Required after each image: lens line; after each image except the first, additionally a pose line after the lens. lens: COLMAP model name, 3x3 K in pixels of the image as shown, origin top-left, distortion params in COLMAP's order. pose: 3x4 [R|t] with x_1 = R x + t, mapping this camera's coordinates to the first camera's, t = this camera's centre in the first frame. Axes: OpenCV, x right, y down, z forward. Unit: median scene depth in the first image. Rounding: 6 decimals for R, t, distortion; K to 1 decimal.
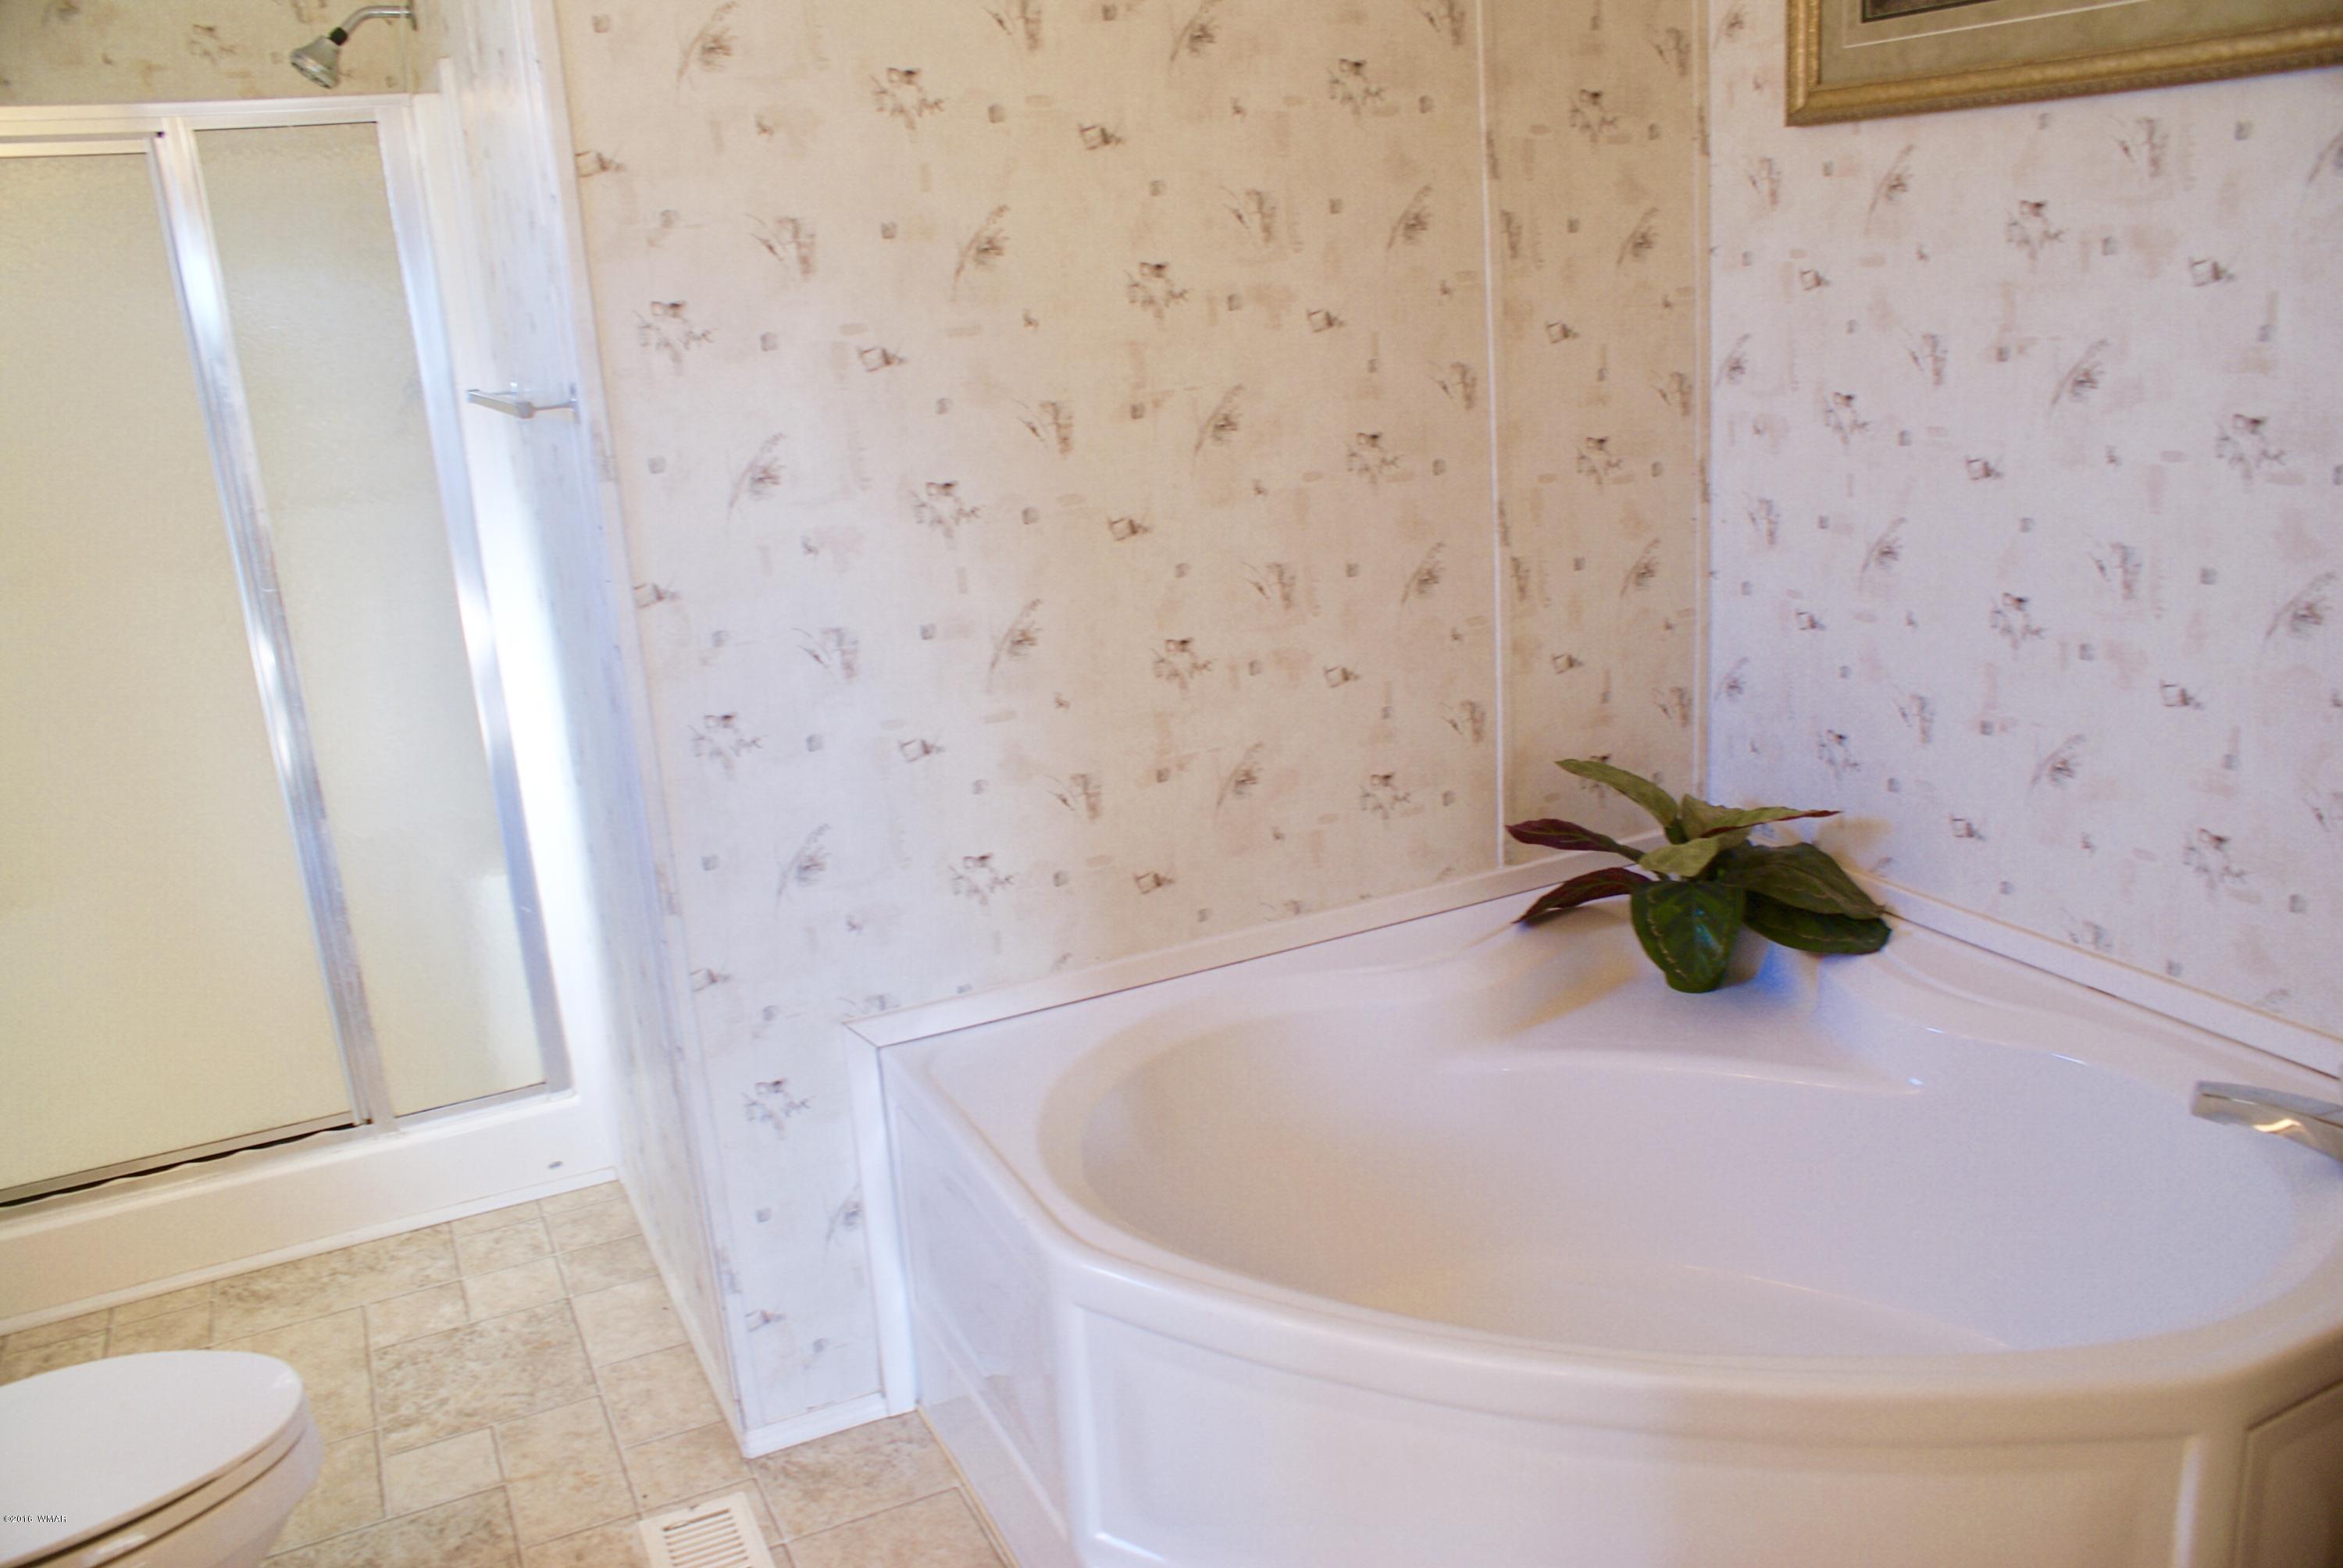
lens RADIAL K [[1888.1, 0, 1179.0], [0, 1888.1, 799.1], [0, 0, 1]] dist [-0.144507, 0.129996]
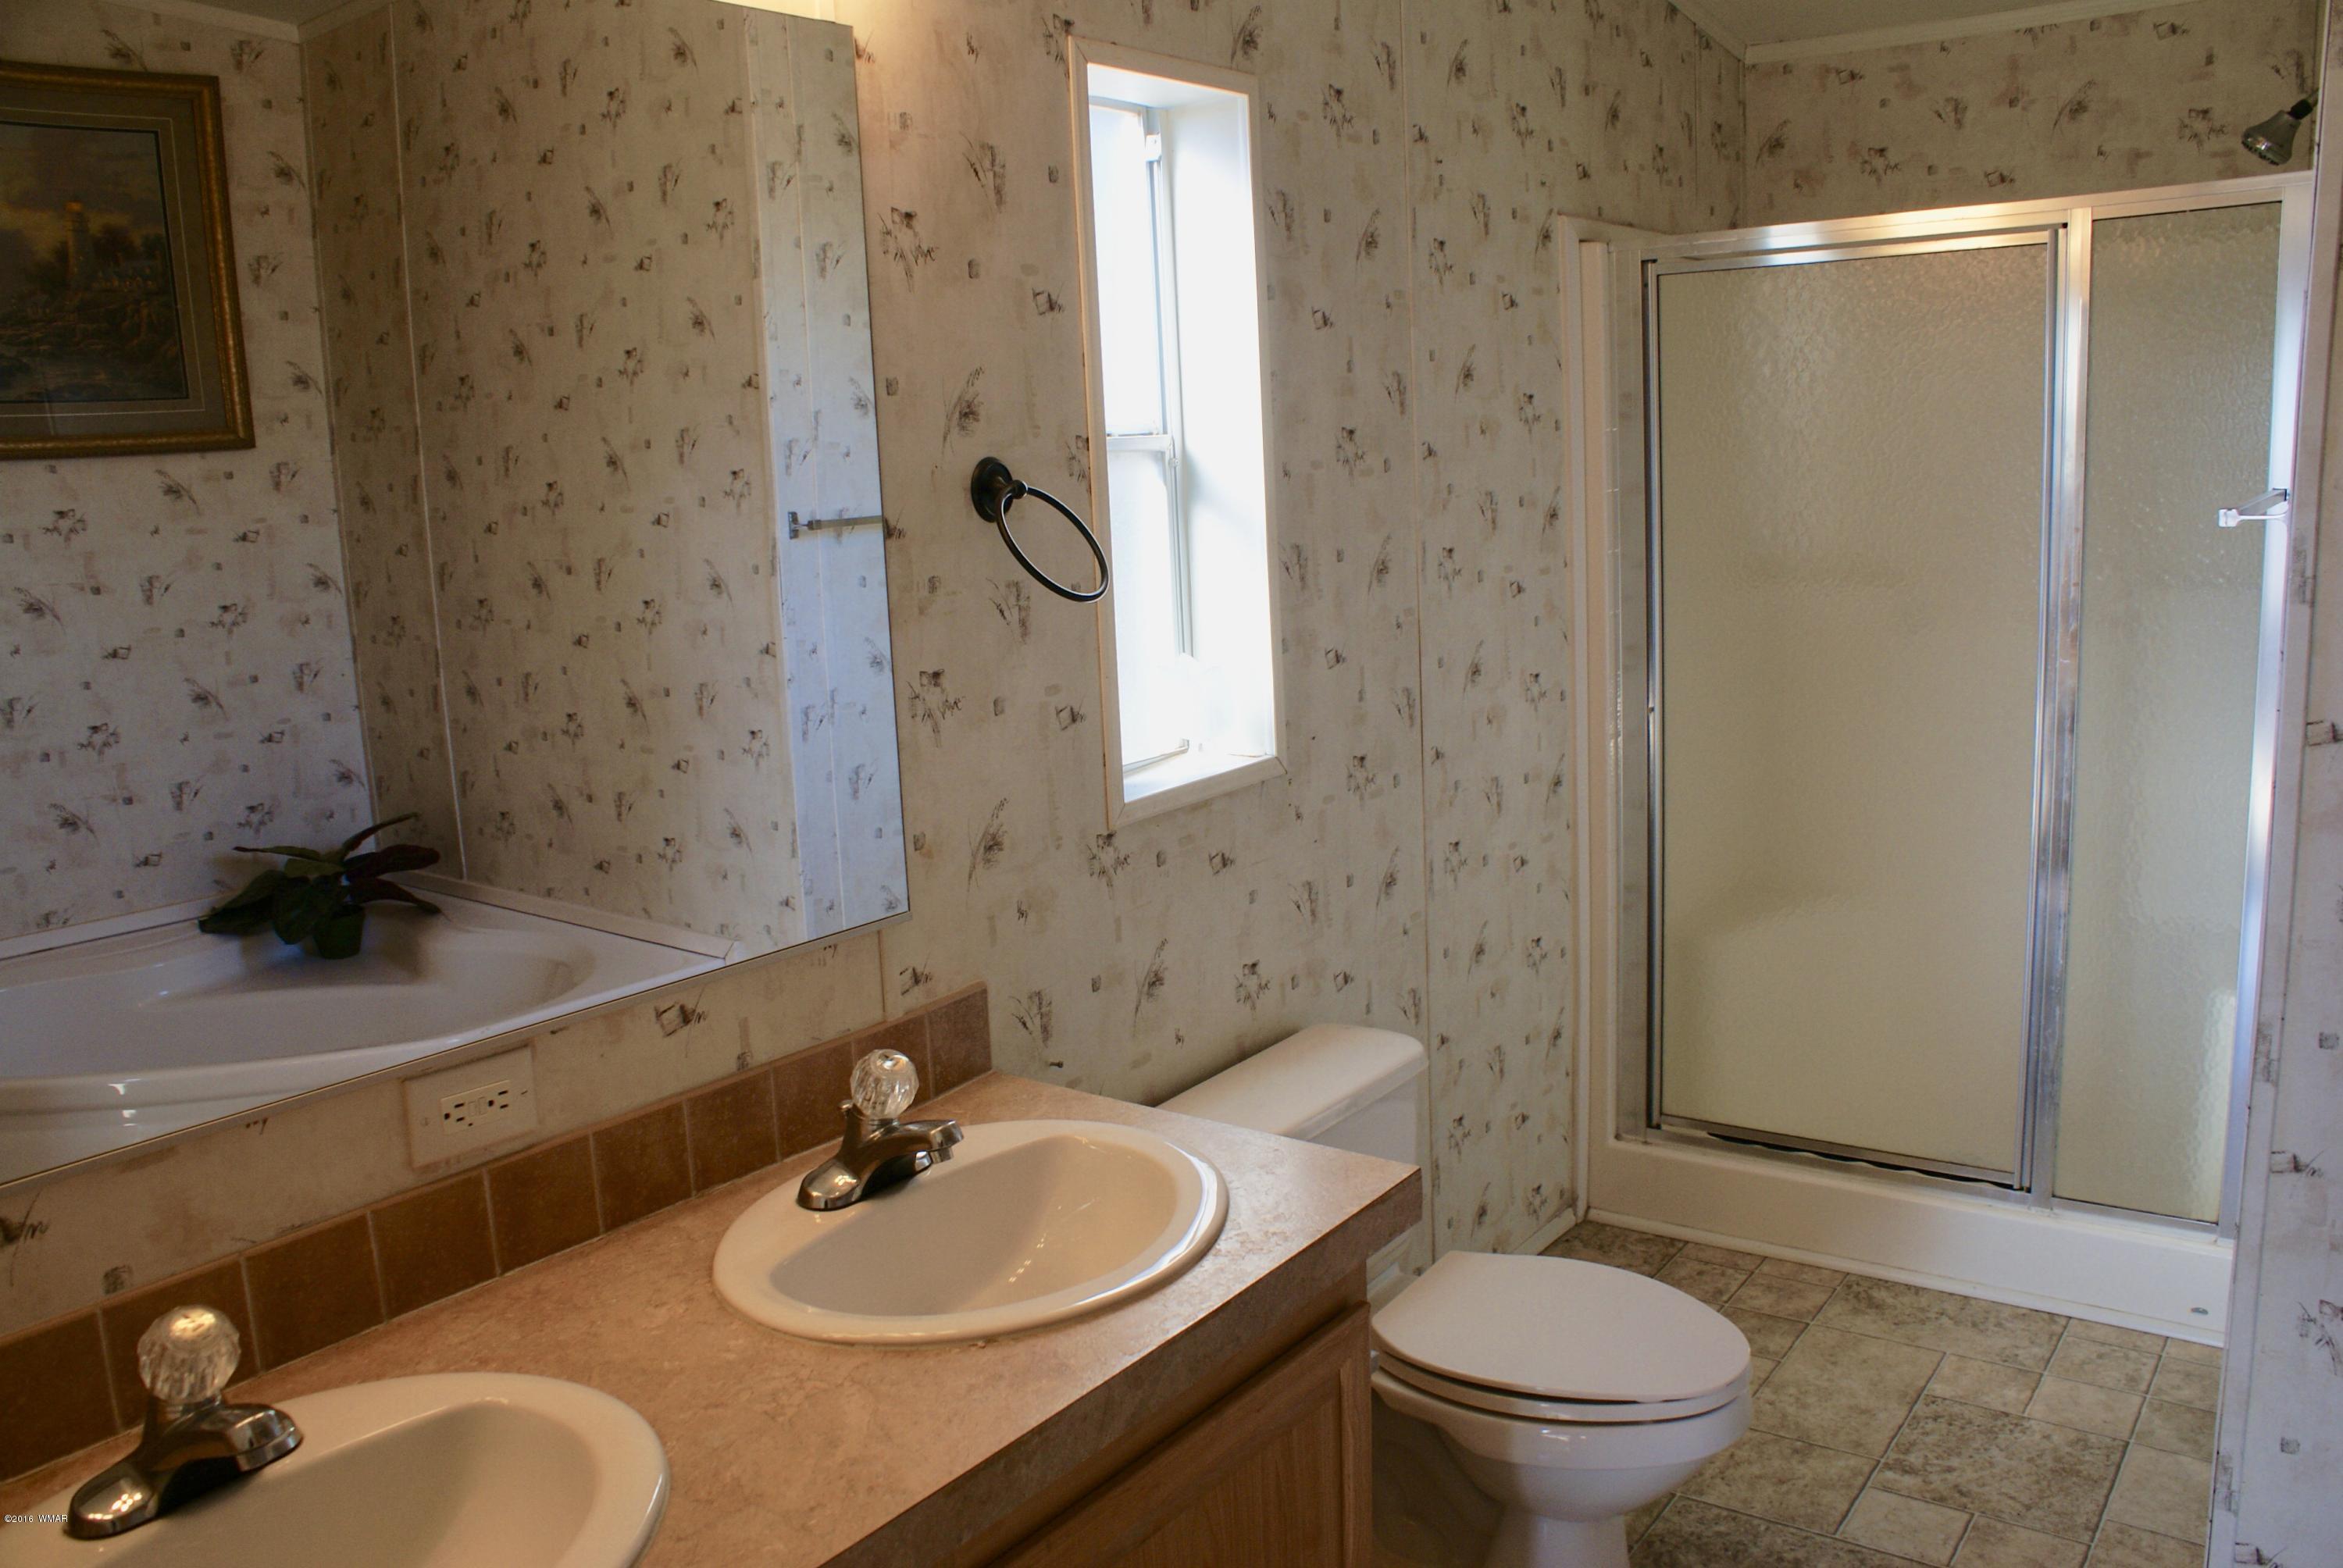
lens RADIAL K [[1888.1, 0, 1167.9], [0, 1888.1, 771.0], [0, 0, 1]] dist [-0.144507, 0.129996]
pose [[0.450629, 0.189416, -0.872385, 0.202315], [-0.223926, 0.969971, 0.094935, -0.041736], [0.864170, 0.152569, 0.479512, 0.085841]]
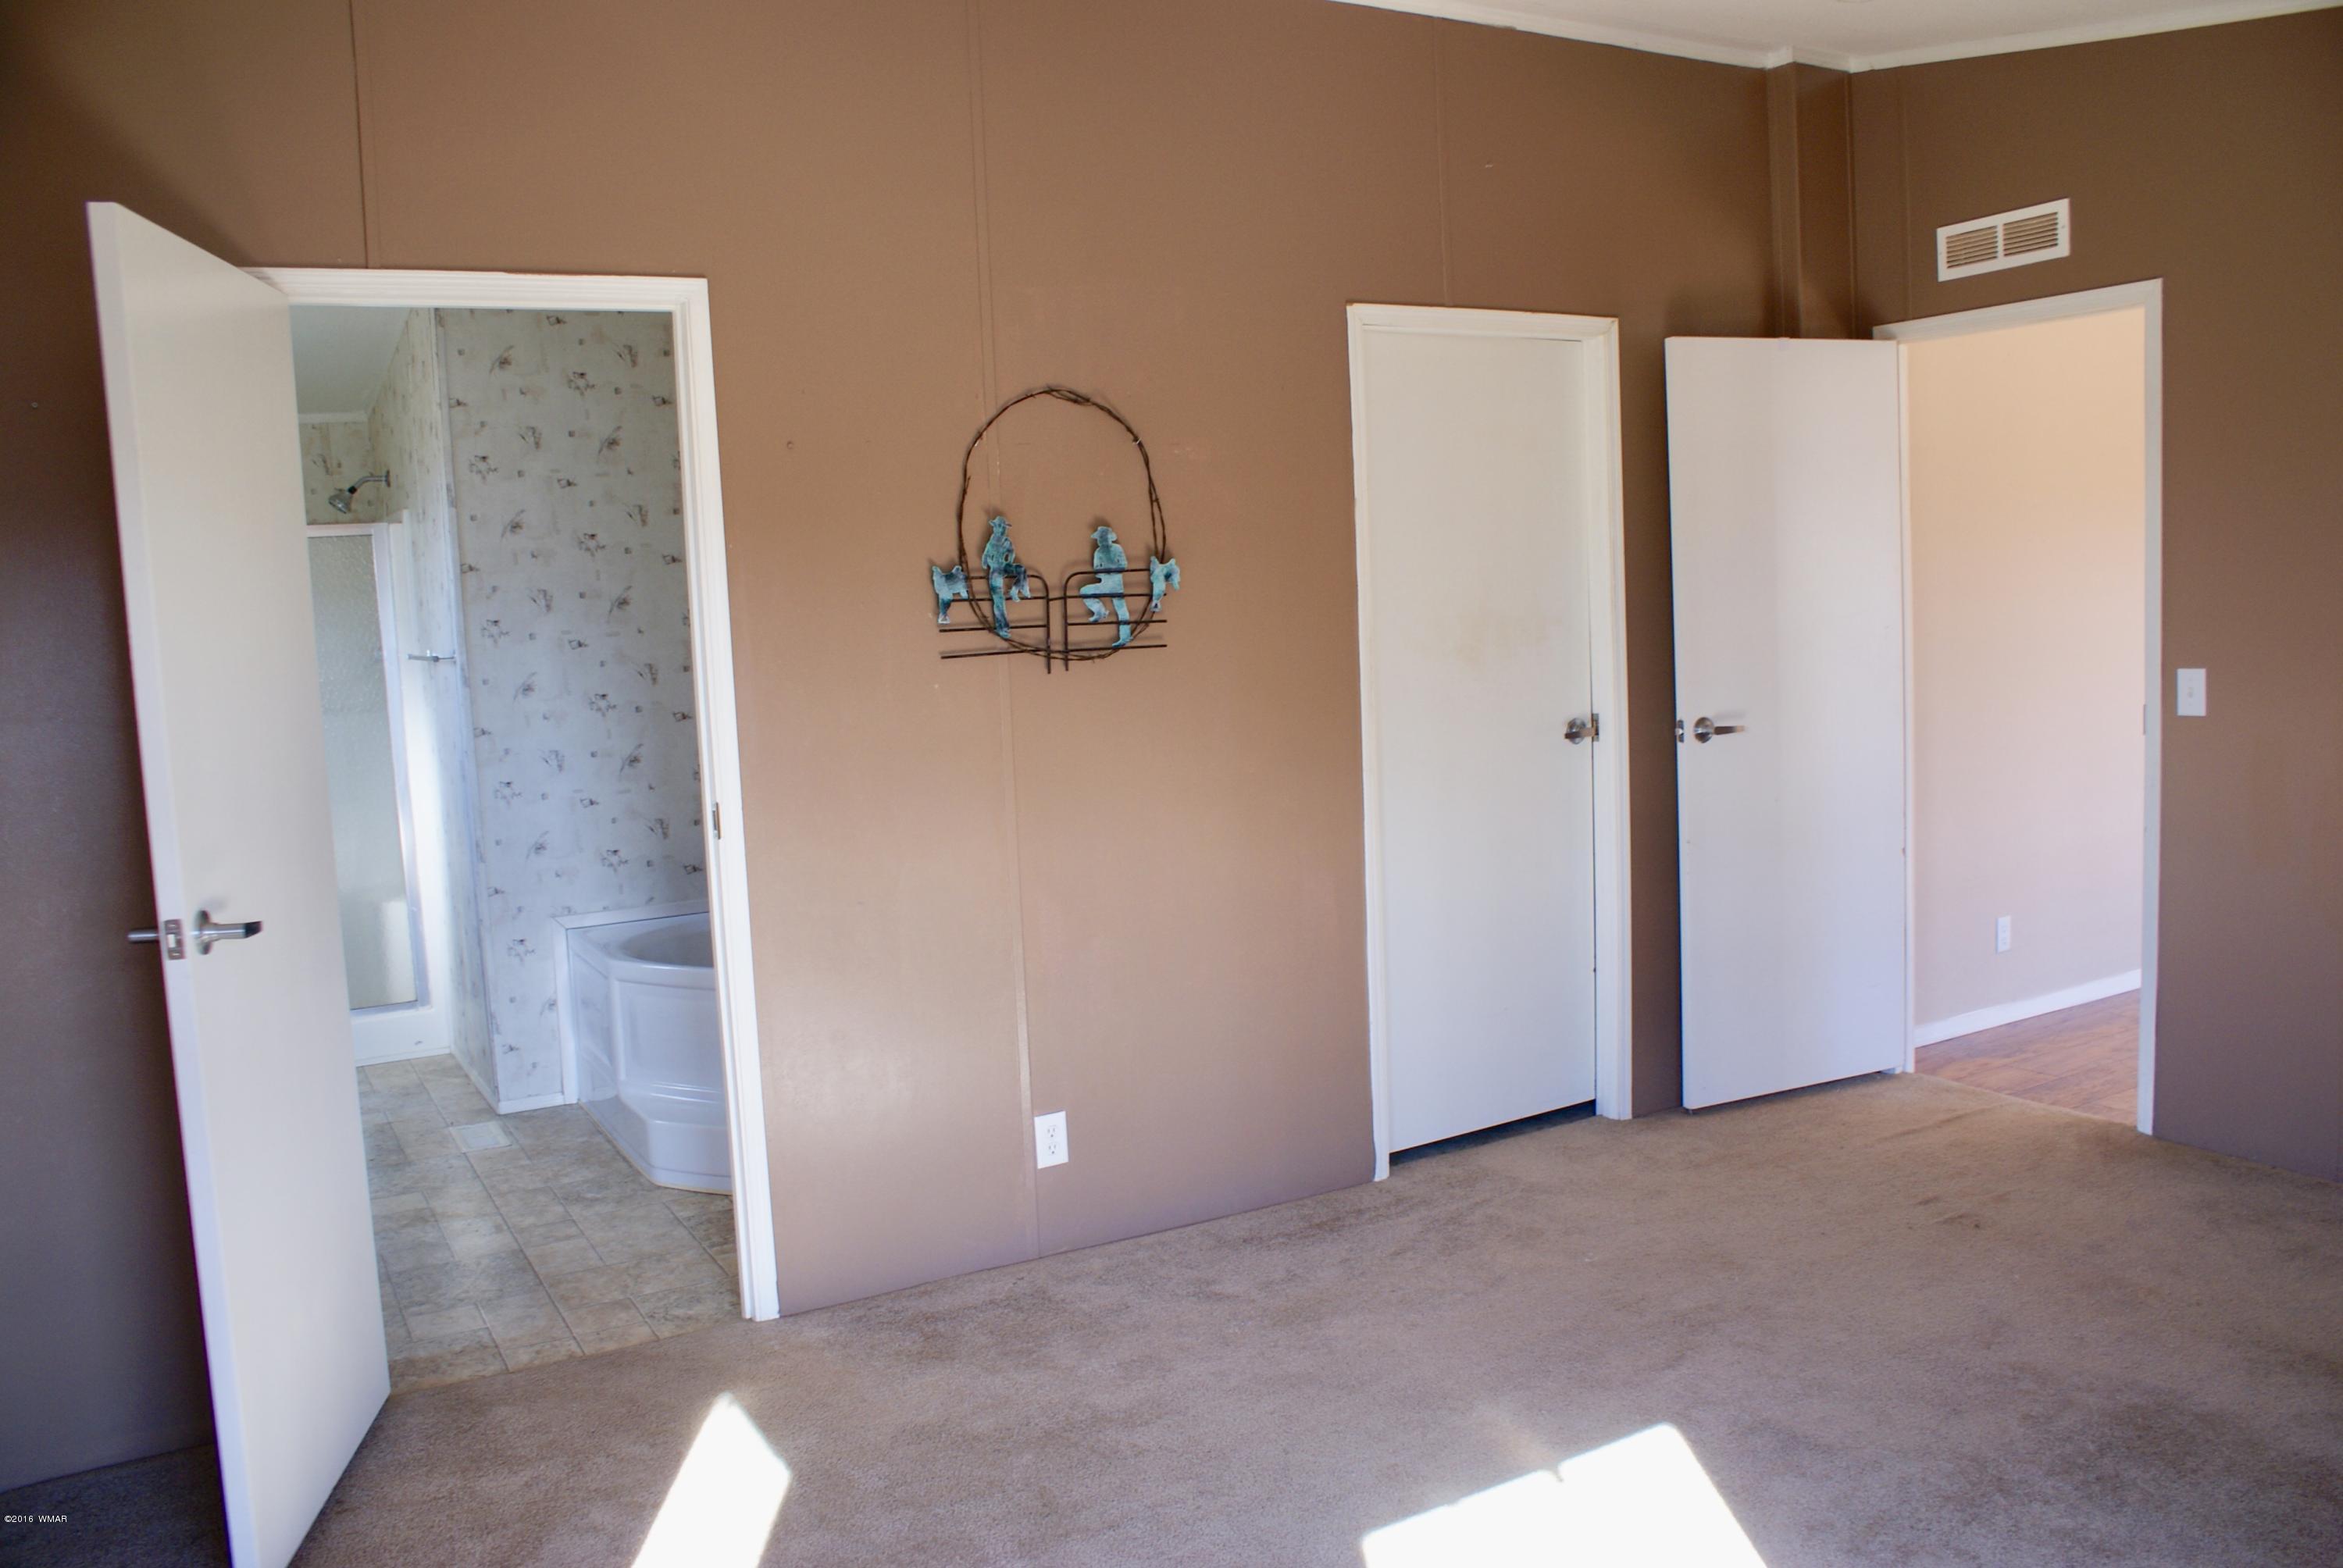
lens RADIAL K [[1888.1, 0, 1166.2], [0, 1888.1, 792.2], [0, 0, 1]] dist [-0.144507, 0.129996]
pose [[0.998100, 0.015937, 0.059519, 0.437738], [-0.005640, 0.985547, -0.169311, 0.343933], [-0.061357, 0.168654, 0.983764, -1.340342]]
